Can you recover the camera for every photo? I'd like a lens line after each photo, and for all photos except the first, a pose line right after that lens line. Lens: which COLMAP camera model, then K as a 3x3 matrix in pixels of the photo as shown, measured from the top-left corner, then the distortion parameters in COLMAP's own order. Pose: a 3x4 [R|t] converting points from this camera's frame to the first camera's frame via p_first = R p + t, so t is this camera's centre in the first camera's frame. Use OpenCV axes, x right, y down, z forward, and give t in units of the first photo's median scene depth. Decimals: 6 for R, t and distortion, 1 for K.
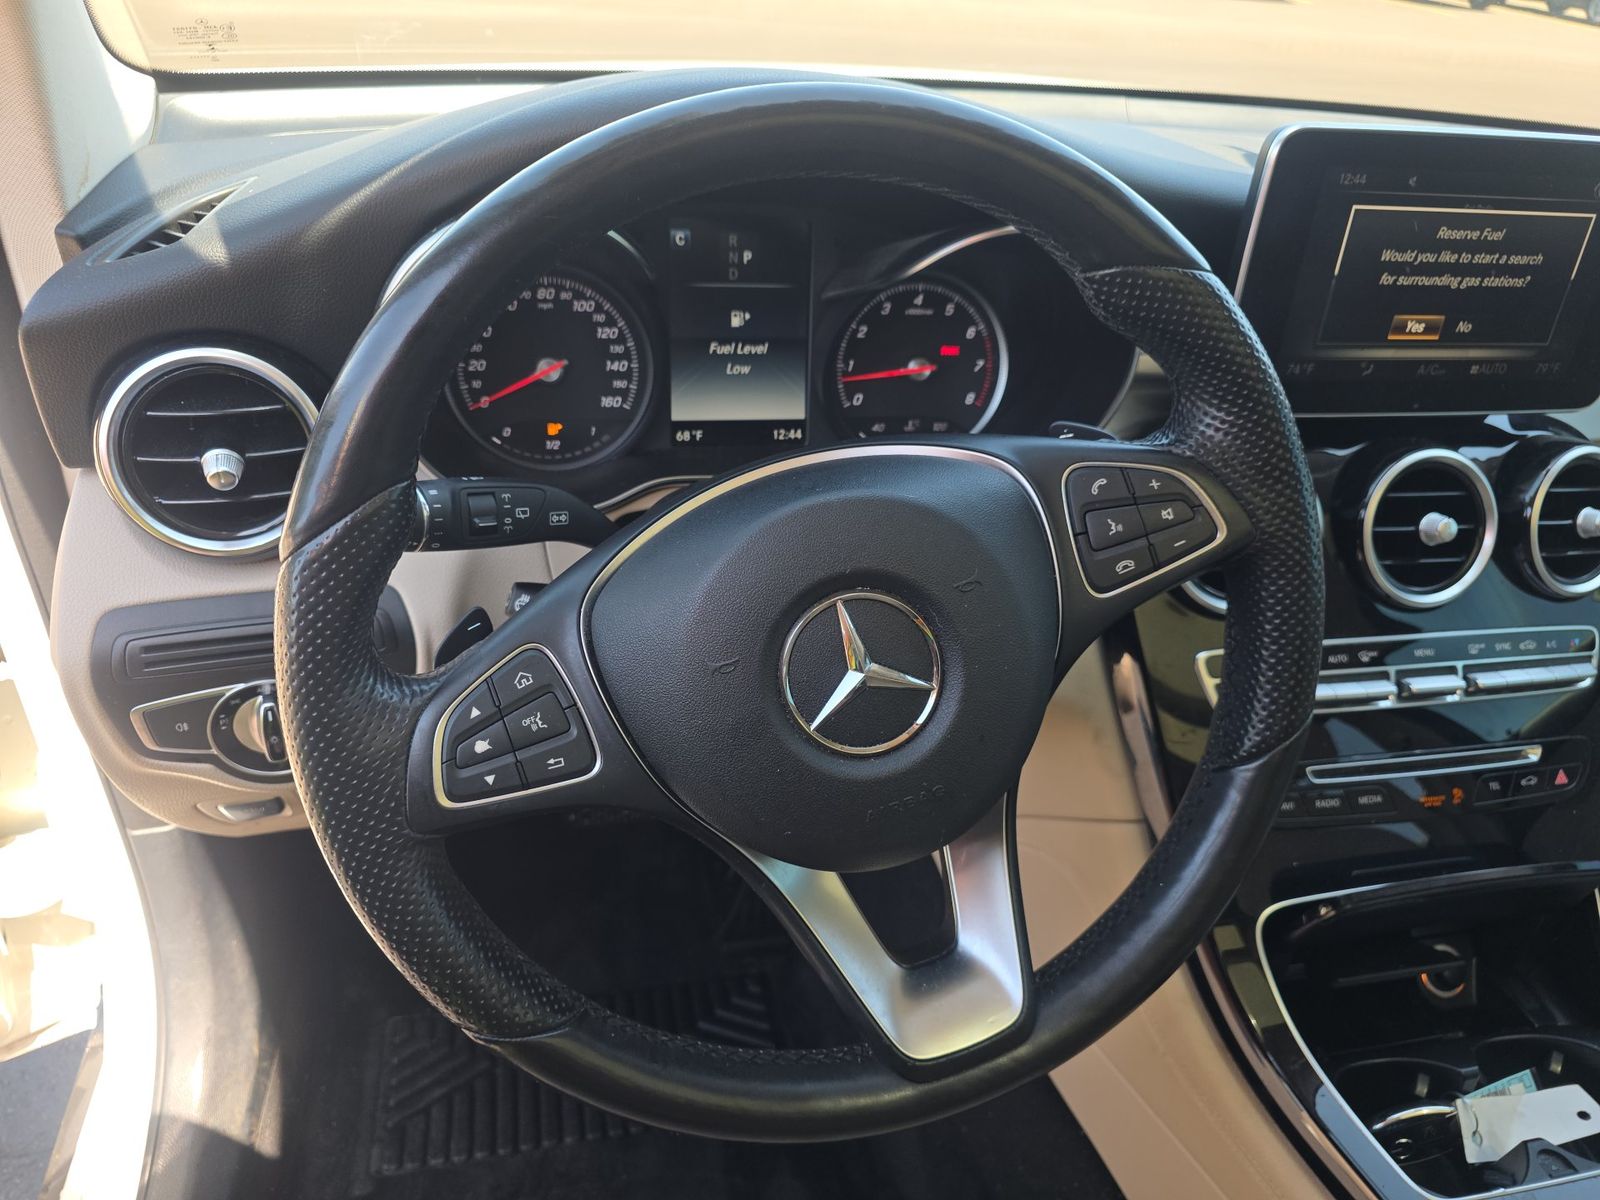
lens RADIAL K [[1088.1, 0, 797.6], [0, 1088.1, 608.0], [0, 0, 1]] dist [0.032962, -0.037477]
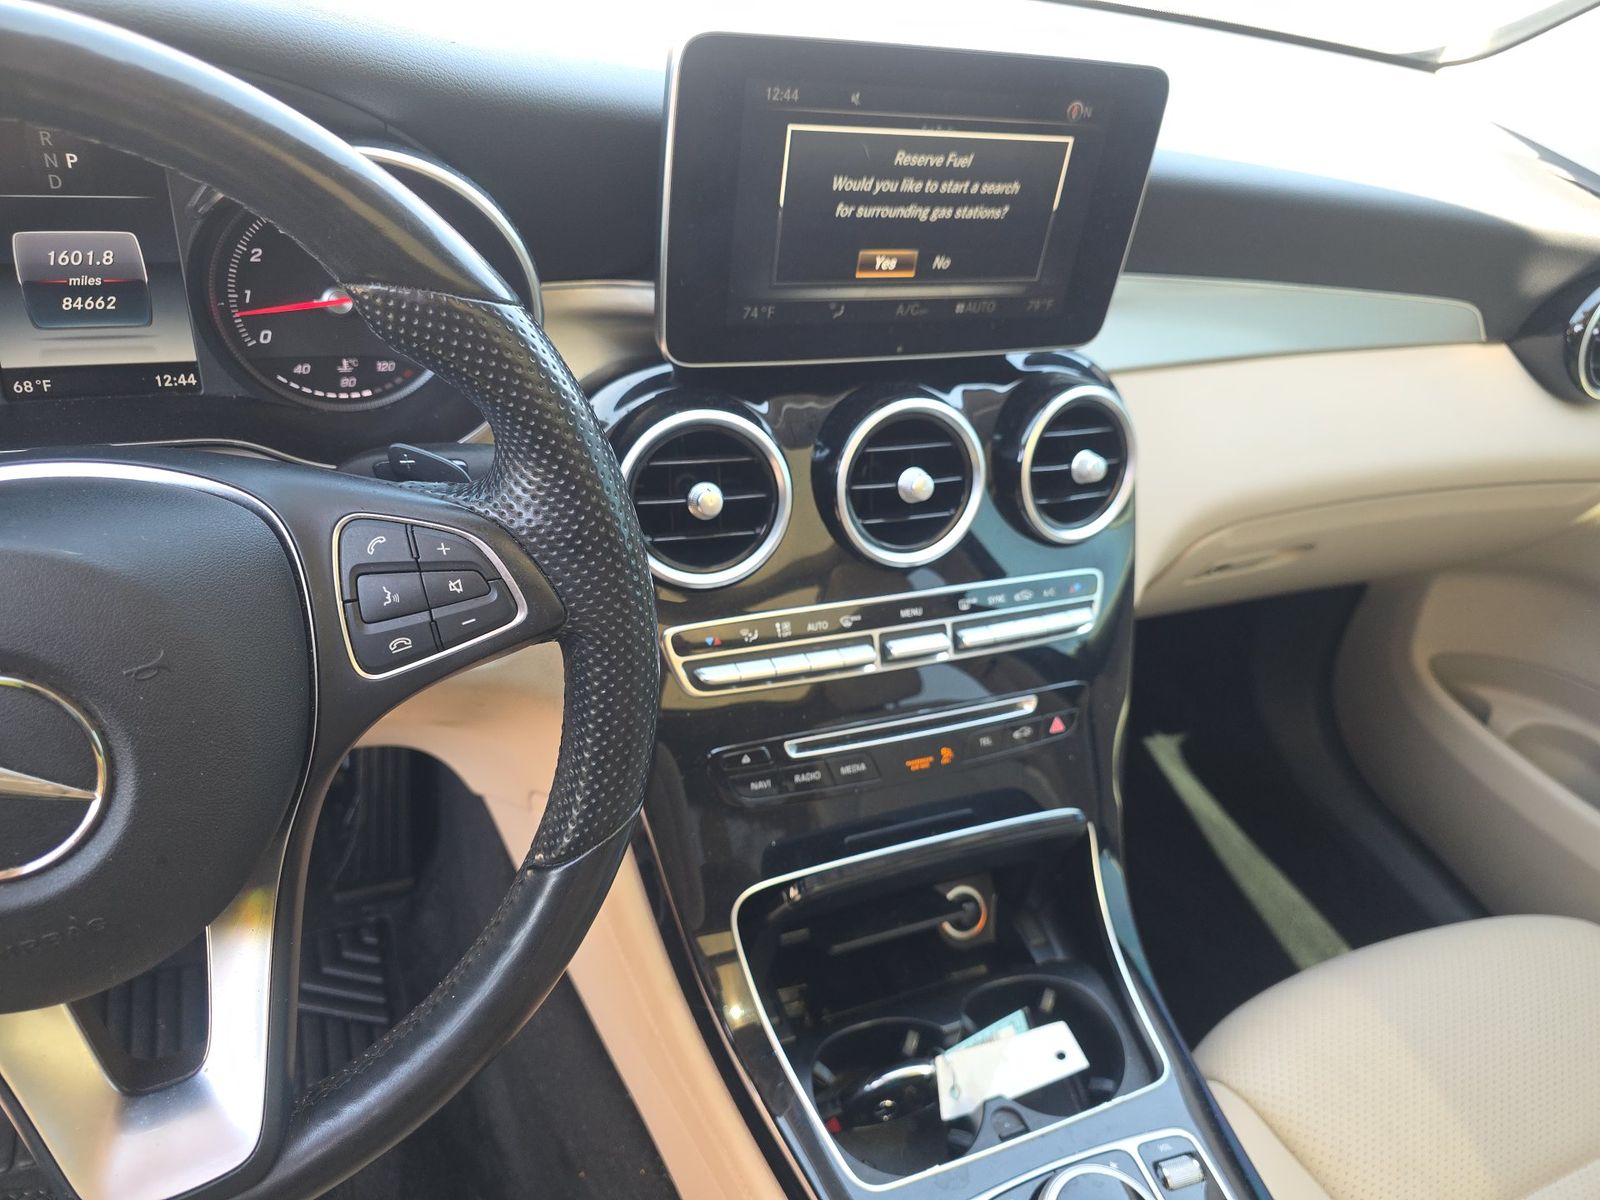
lens RADIAL K [[1088.1, 0, 799.1], [0, 1088.1, 602.7], [0, 0, 1]] dist [0.032962, -0.037477]
pose [[0.983363, -0.045328, 0.175903, 0.314506], [0.022693, 0.991434, 0.128619, -0.093559], [-0.180226, -0.122487, 0.975969, 0.094311]]
